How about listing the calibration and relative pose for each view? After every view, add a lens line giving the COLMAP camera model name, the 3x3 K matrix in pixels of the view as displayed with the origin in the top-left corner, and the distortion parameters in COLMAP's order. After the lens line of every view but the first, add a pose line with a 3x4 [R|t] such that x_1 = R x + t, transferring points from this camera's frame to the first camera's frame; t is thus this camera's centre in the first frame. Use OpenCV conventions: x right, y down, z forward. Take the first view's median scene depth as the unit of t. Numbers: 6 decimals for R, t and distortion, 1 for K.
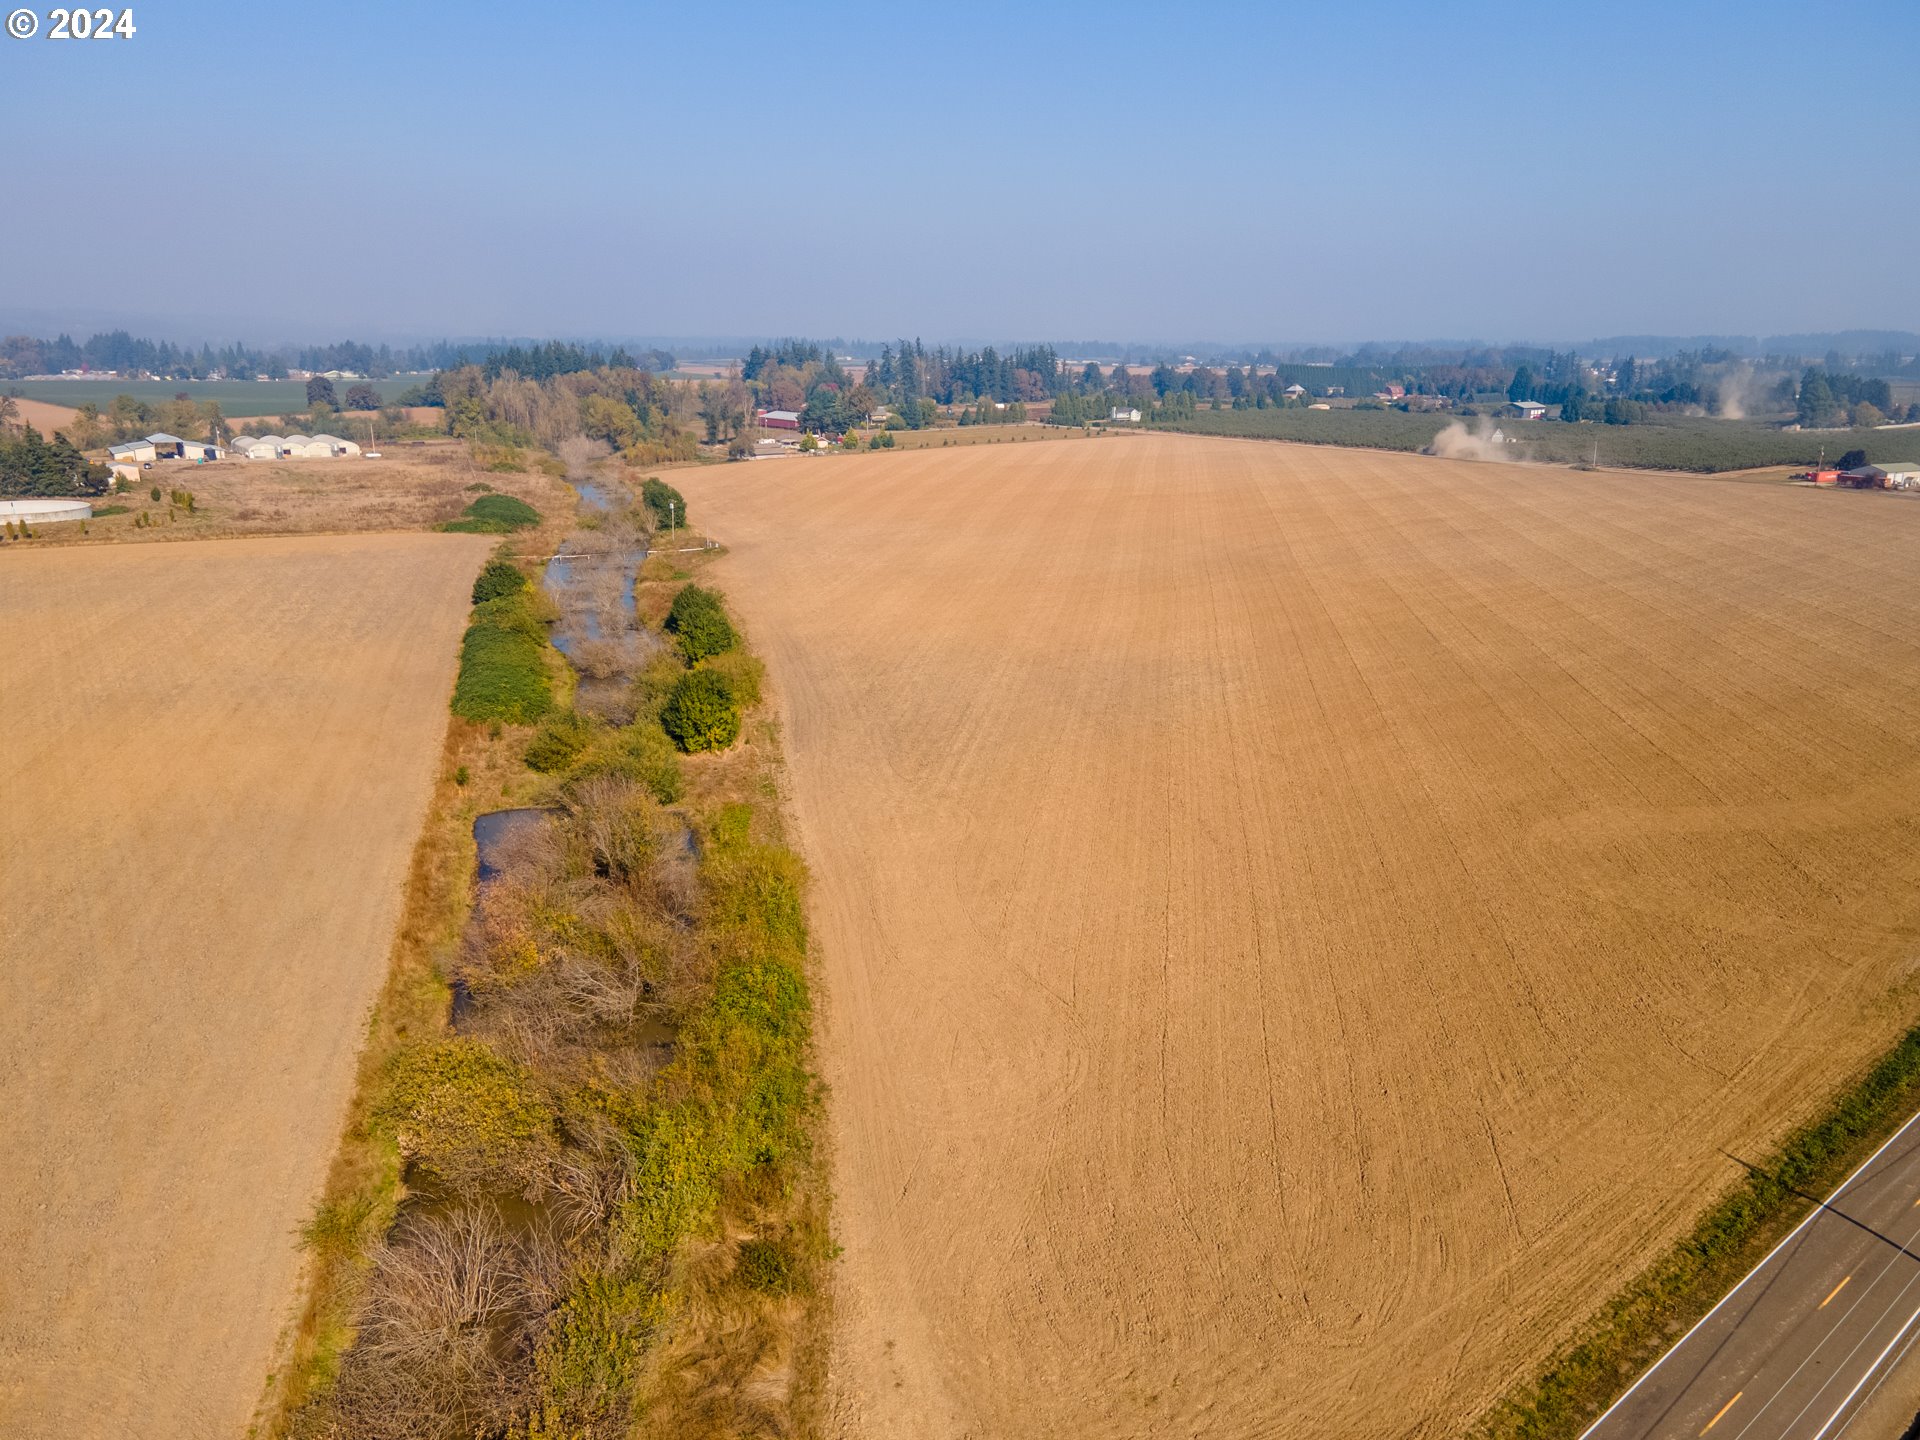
lens RADIAL K [[1408.2, 0, 970.2], [0, 1408.2, 717.2], [0, 0, 1]] dist [0.020724, 0.033601]
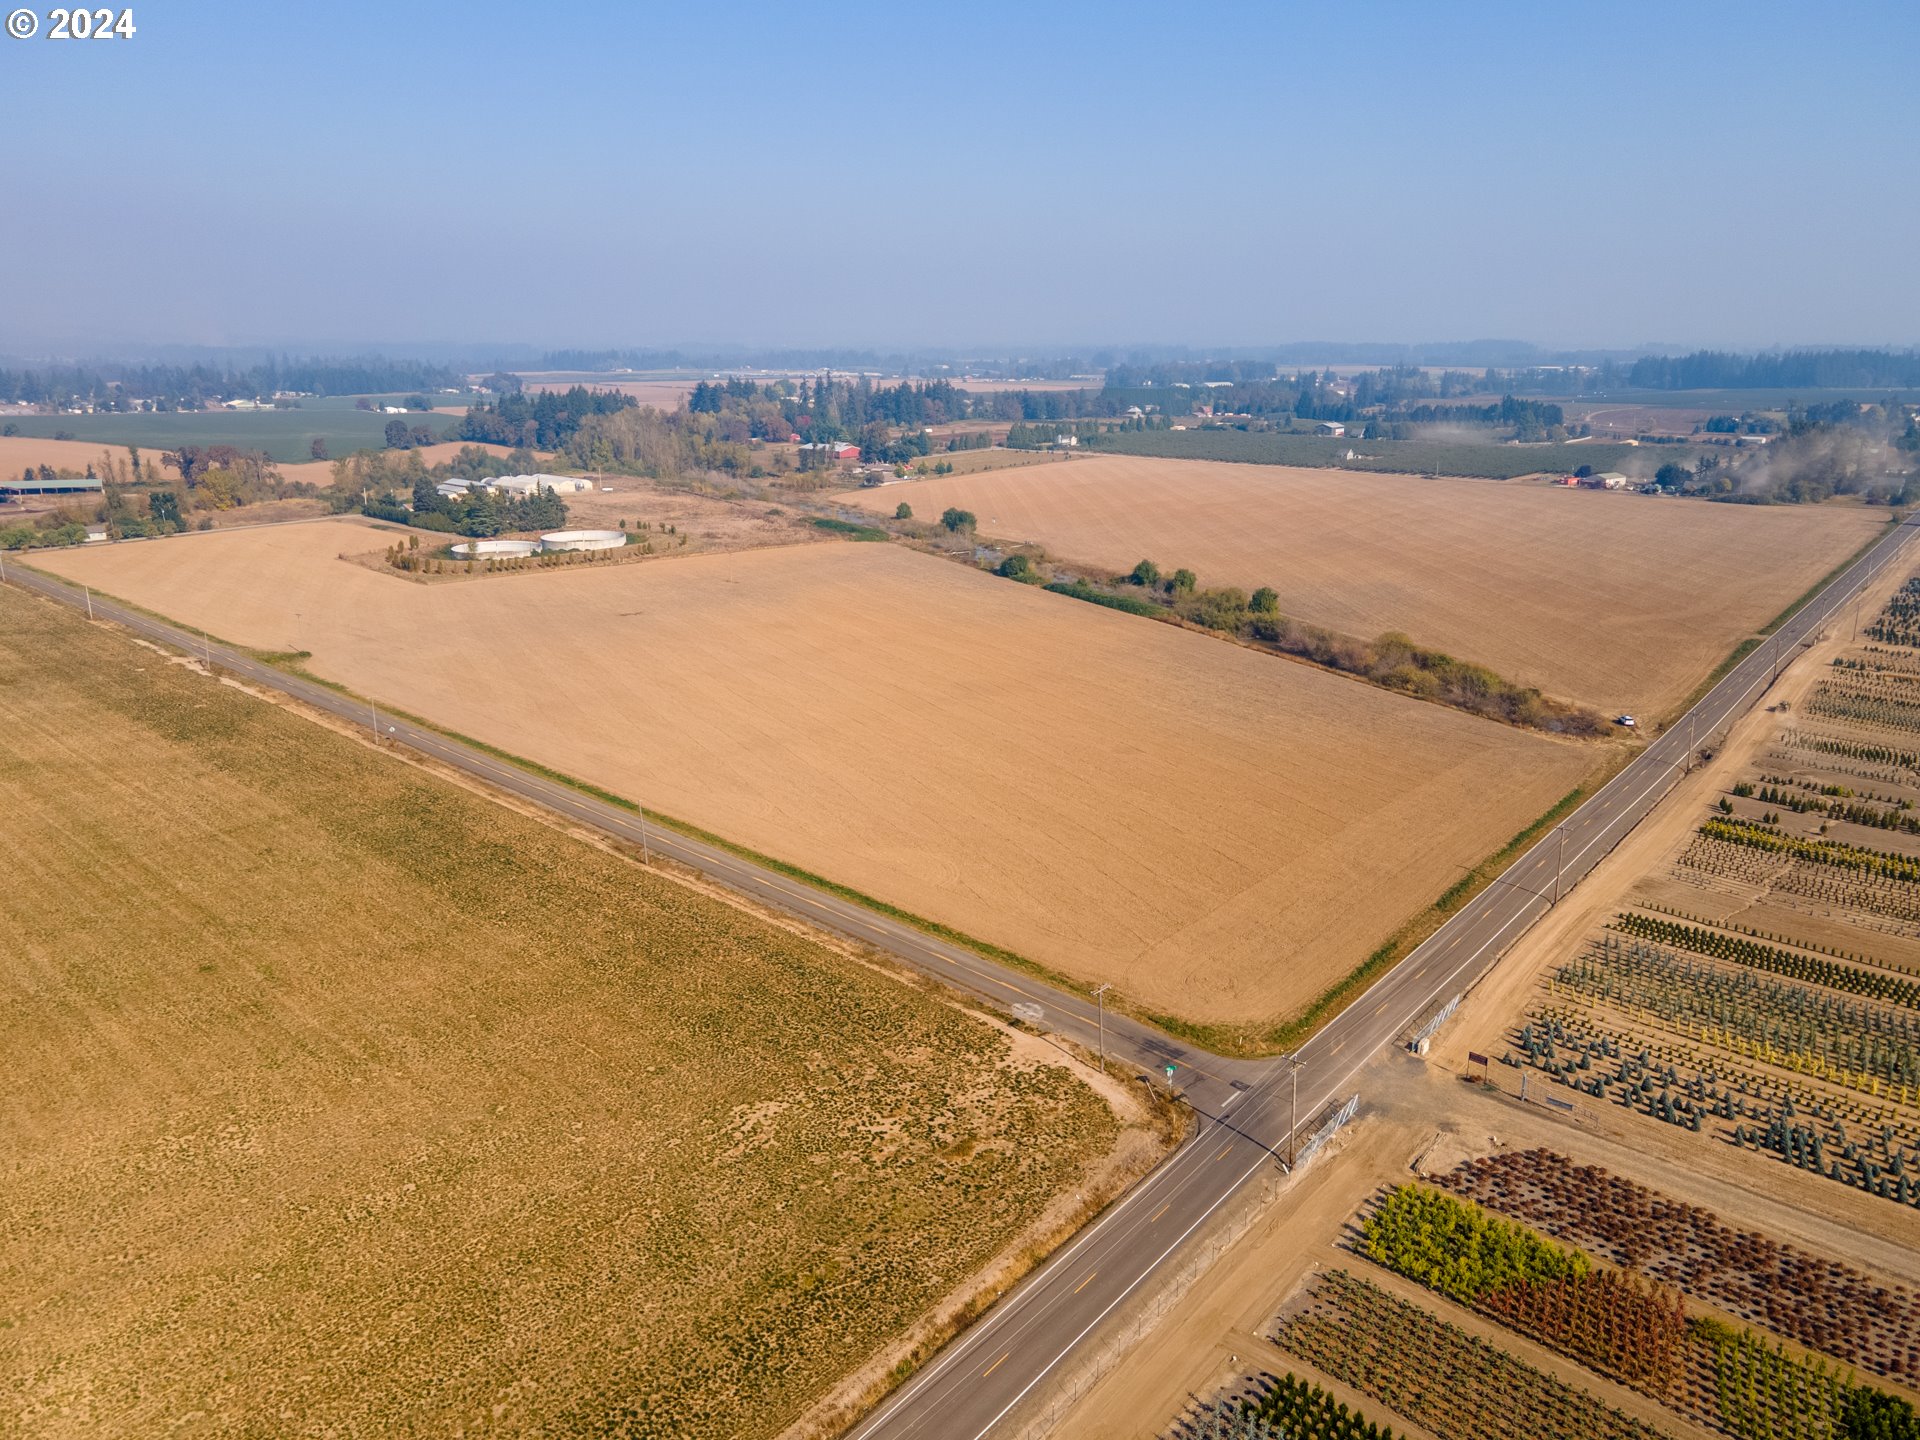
lens RADIAL K [[1408.2, 0, 965.9], [0, 1408.2, 718.4], [0, 0, 1]] dist [0.020724, 0.033601]
pose [[0.977669, -0.059948, 0.201418, -1.096460], [0.059183, 0.998199, 0.009825, 0.125084], [-0.201645, 0.002315, 0.979456, -1.190681]]
